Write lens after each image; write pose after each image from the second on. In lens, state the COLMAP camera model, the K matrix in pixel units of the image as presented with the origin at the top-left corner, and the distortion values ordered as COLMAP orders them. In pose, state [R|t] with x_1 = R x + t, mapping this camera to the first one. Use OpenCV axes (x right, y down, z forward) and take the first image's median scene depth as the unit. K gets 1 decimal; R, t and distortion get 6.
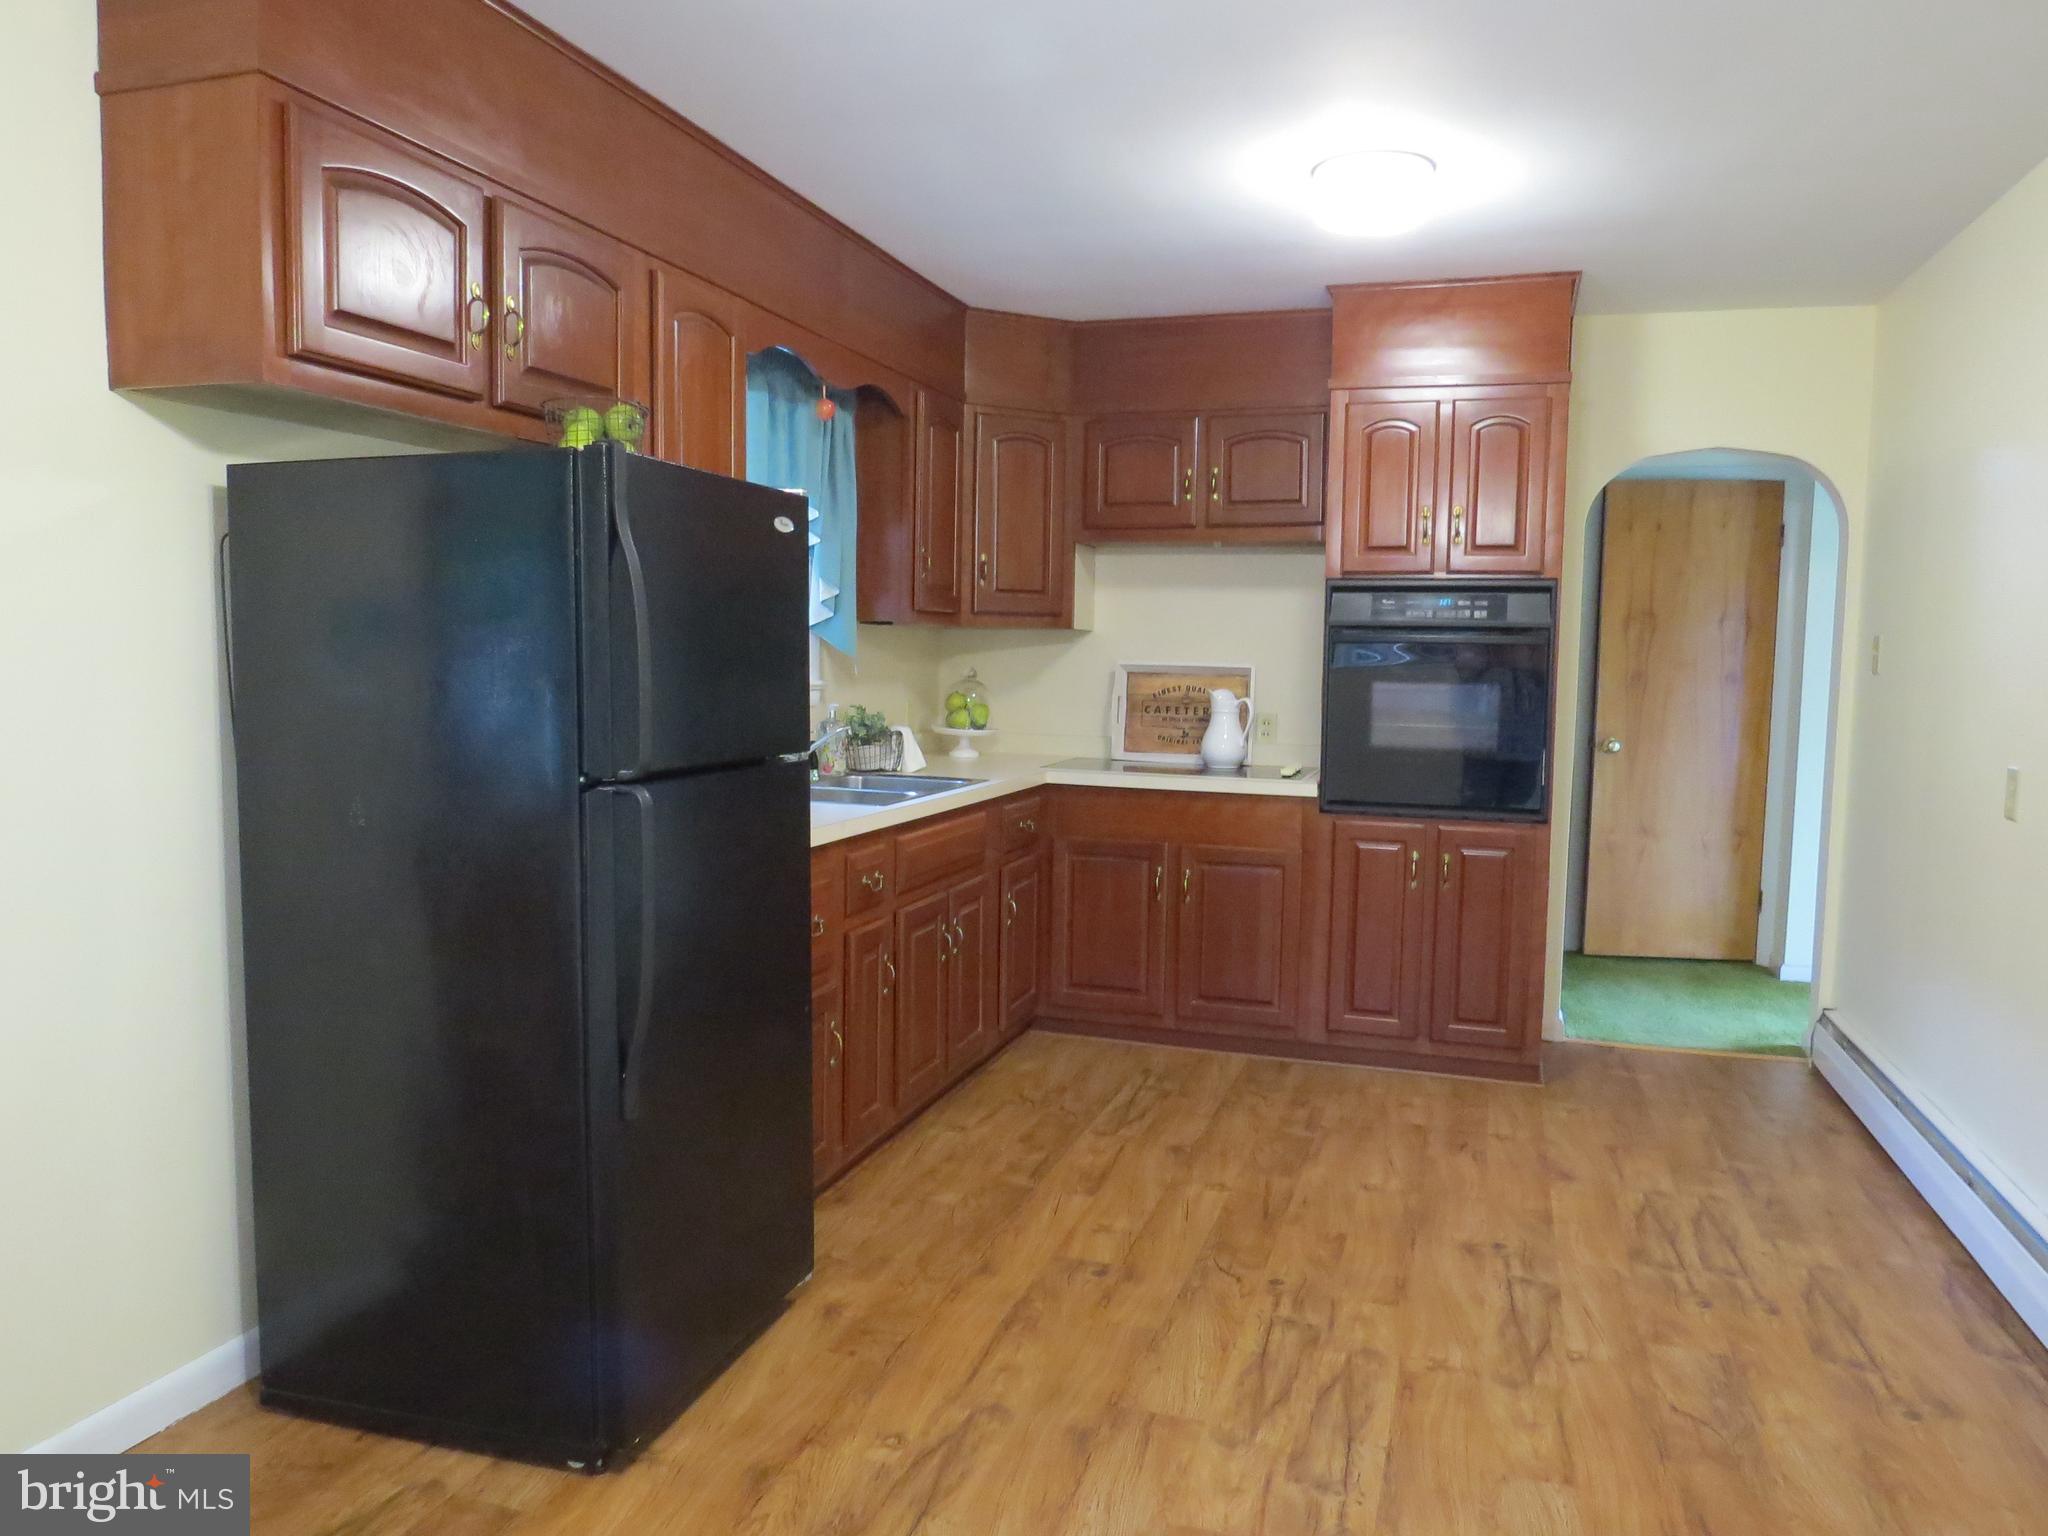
lens RADIAL K [[1454.8, 0, 1025.2], [0, 1454.8, 770.2], [0, 0, 1]] dist [-0.010775, -0.007139]
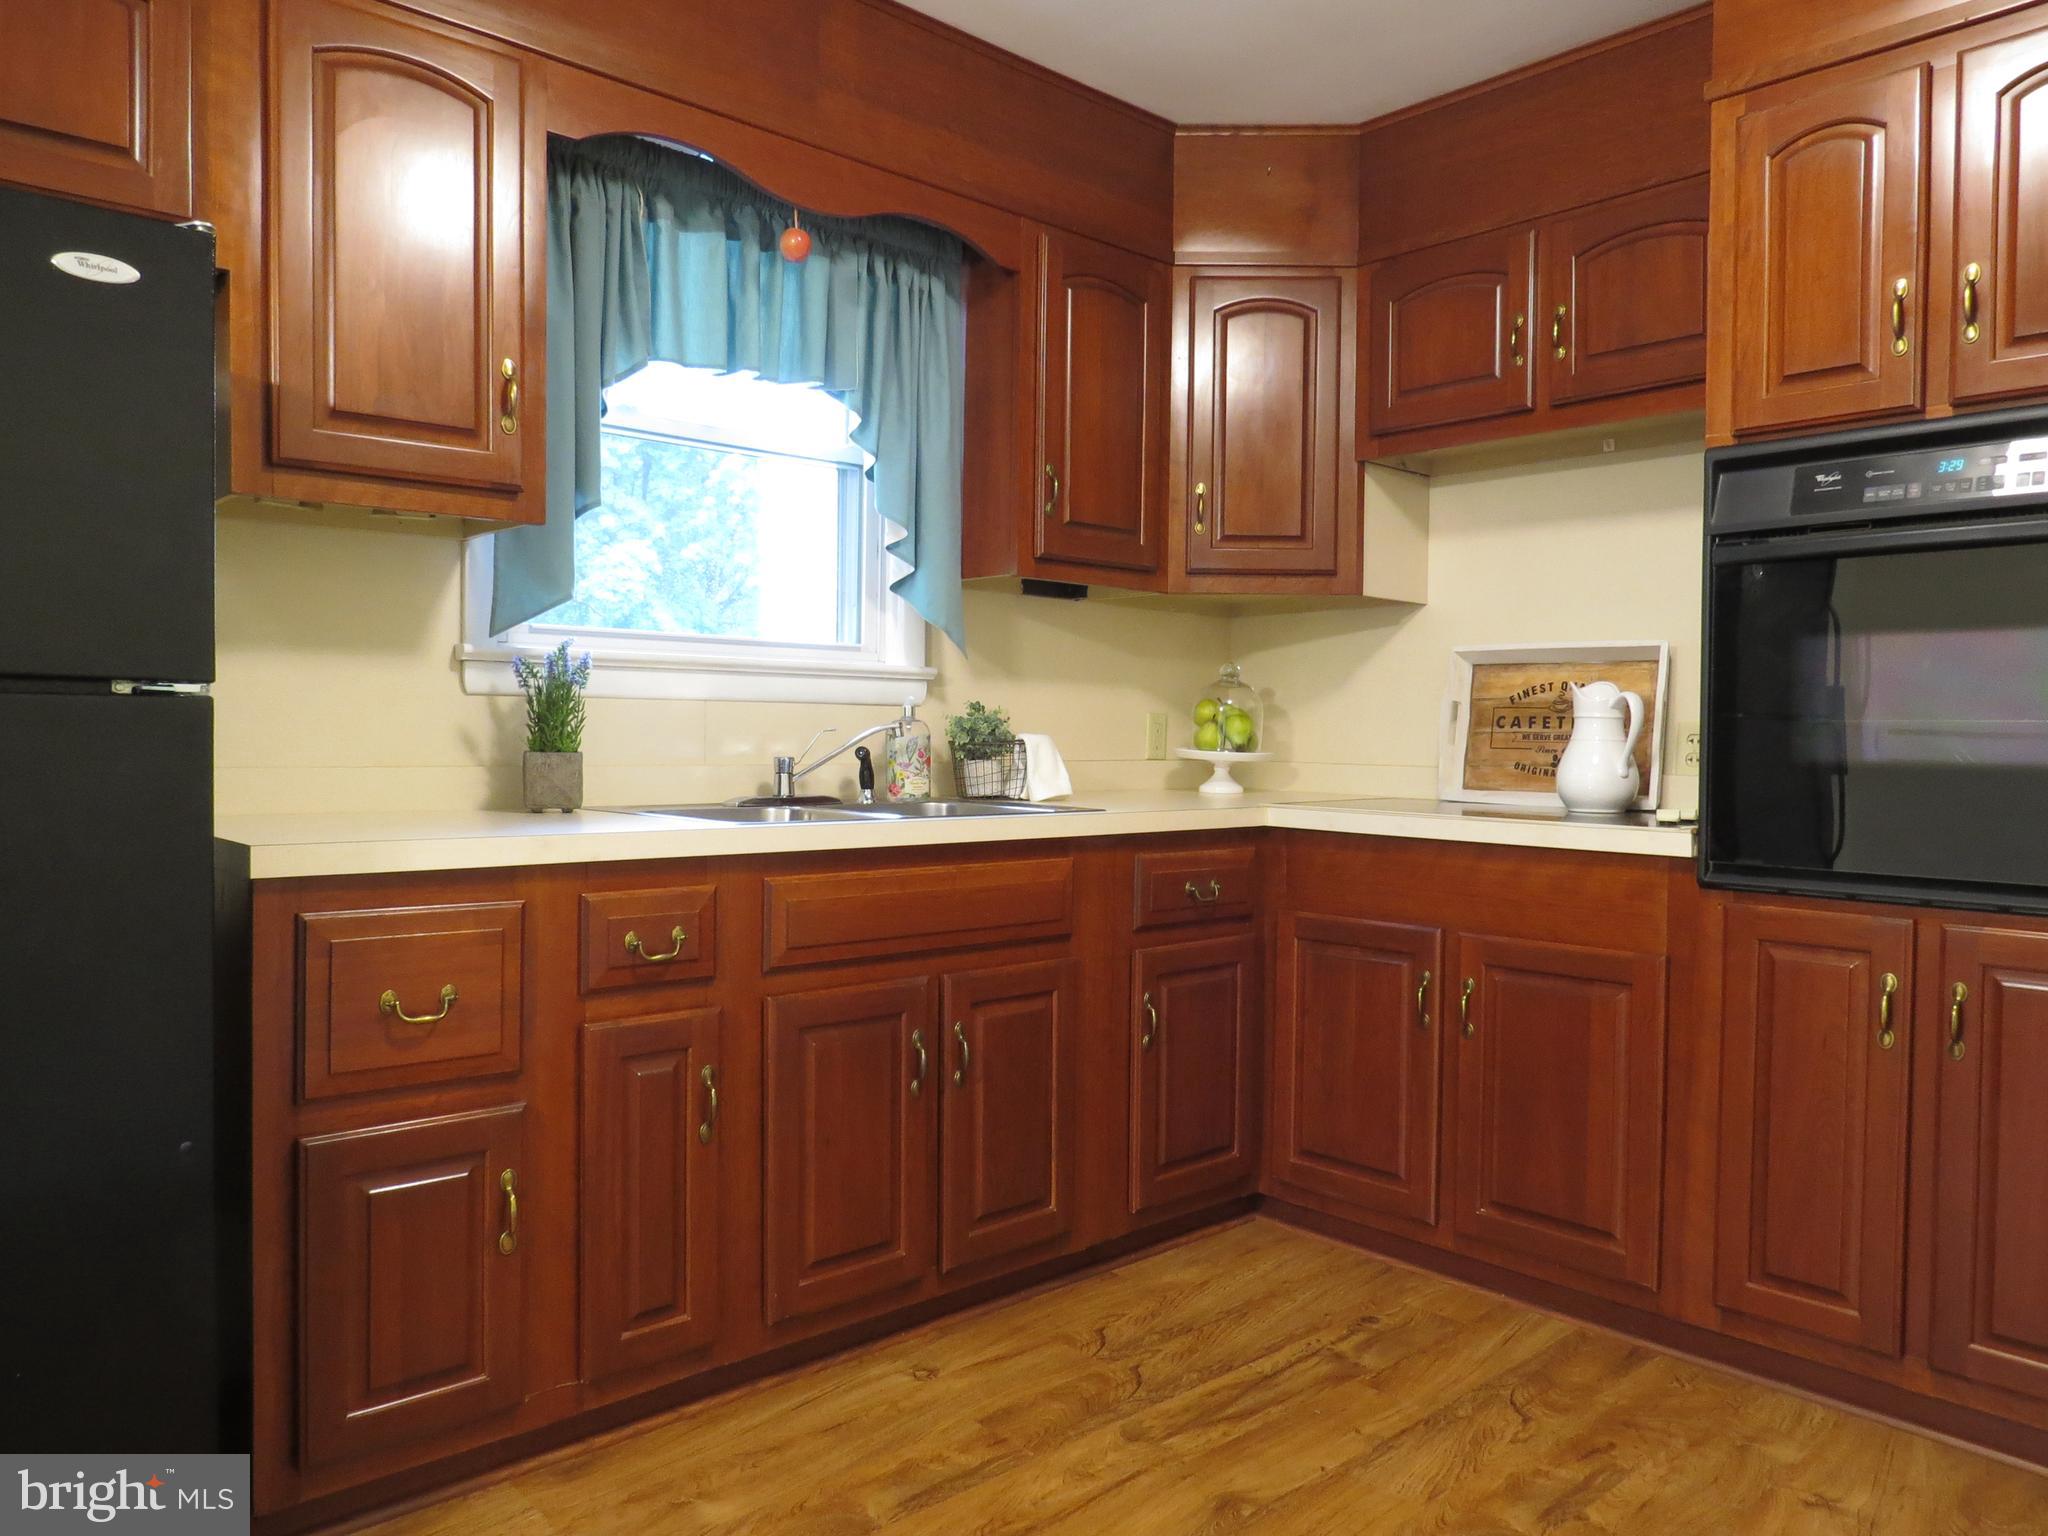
lens RADIAL K [[1459.9, 0, 1015.1], [0, 1459.9, 763.8], [0, 0, 1]] dist [-0.008486, -0.004869]
pose [[0.871767, 0.004139, -0.489903, 0.248499], [-0.037858, 0.997544, -0.058938, 0.025177], [0.488455, 0.069927, 0.869783, 0.416685]]
